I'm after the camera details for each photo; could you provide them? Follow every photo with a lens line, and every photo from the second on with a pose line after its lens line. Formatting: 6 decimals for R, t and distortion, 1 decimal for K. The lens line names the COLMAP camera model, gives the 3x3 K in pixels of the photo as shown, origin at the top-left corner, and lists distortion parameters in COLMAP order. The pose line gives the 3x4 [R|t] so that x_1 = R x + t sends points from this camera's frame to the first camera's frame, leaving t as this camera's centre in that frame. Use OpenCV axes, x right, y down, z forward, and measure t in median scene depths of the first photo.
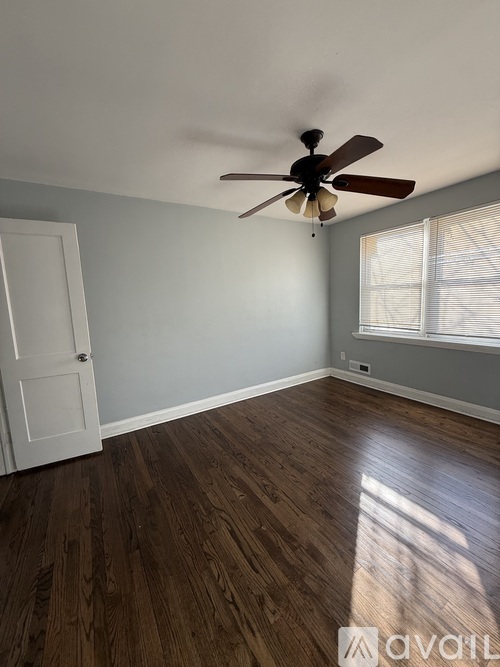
lens RADIAL K [[267.7, 0, 248.9], [0, 267.7, 331.3], [0, 0, 1]] dist [-0.000328, -0.000167]
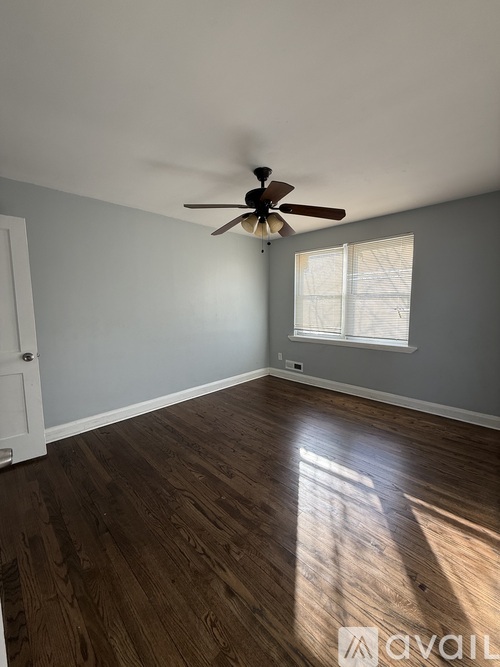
lens RADIAL K [[267.7, 0, 248.9], [0, 267.7, 331.3], [0, 0, 1]] dist [-0.000328, -0.000167]
pose [[0.971214, 0.010540, 0.237974, -0.085066], [-0.004804, 0.999684, -0.024670, 0.026504], [-0.238159, 0.022817, 0.970958, -0.122662]]
